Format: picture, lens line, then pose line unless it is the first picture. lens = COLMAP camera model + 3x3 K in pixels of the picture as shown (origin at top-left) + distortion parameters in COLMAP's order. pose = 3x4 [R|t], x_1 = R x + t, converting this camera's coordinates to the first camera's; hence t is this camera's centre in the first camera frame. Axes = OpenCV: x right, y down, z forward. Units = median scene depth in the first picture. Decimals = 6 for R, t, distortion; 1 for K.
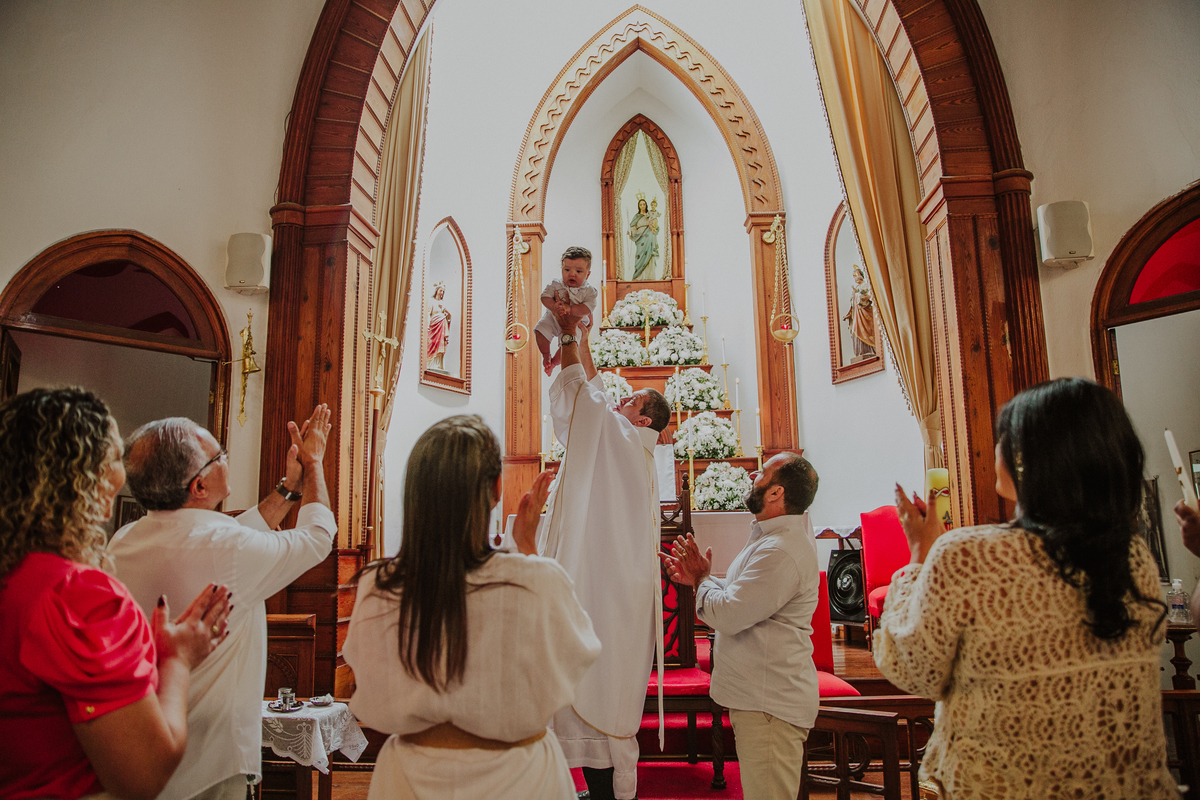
lens RADIAL K [[820.8, 0, 600.0], [0, 820.8, 400.0], [0, 0, 1]] dist [-0.108999, 0.091853]
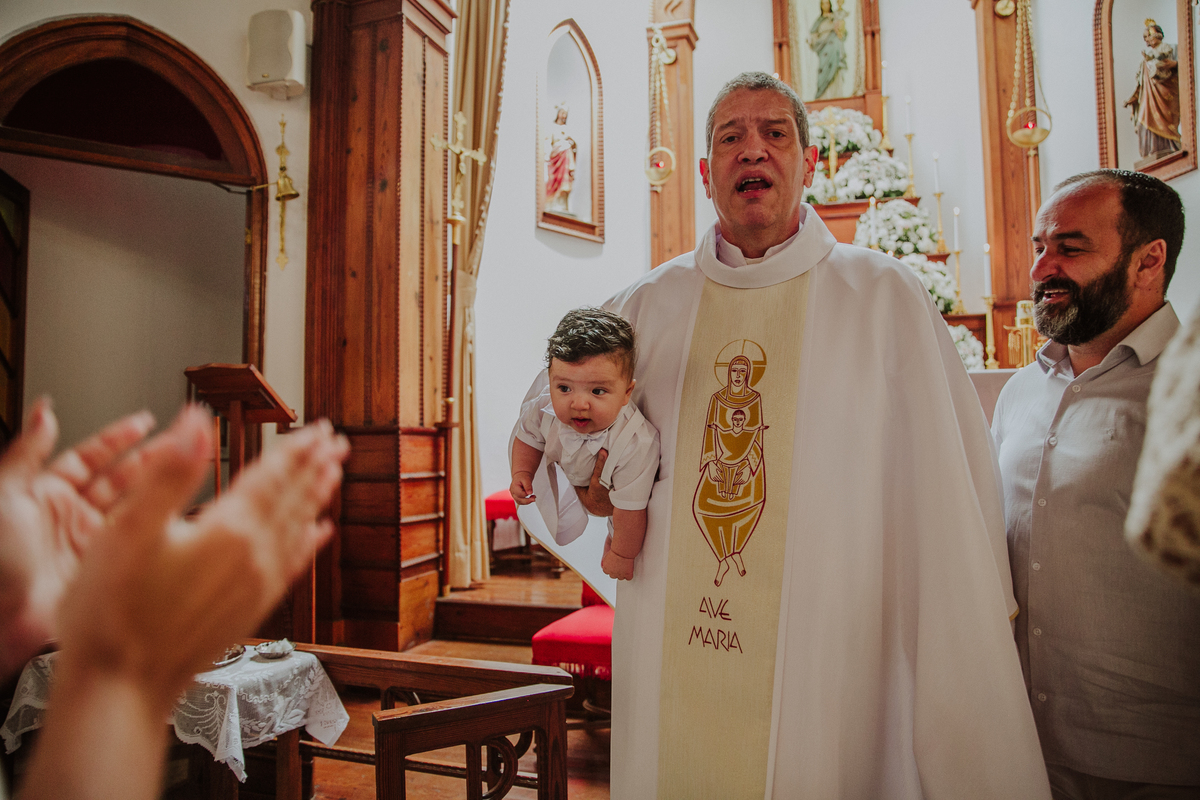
lens RADIAL K [[814.6, 0, 600.0], [0, 814.6, 400.0], [0, 0, 1]] dist [-0.109316, 0.088204]
pose [[0.972858, -0.005228, -0.231346, 0.019902], [0.033389, 0.992455, 0.117978, 0.051880], [0.228983, -0.122500, 0.965692, 0.214130]]
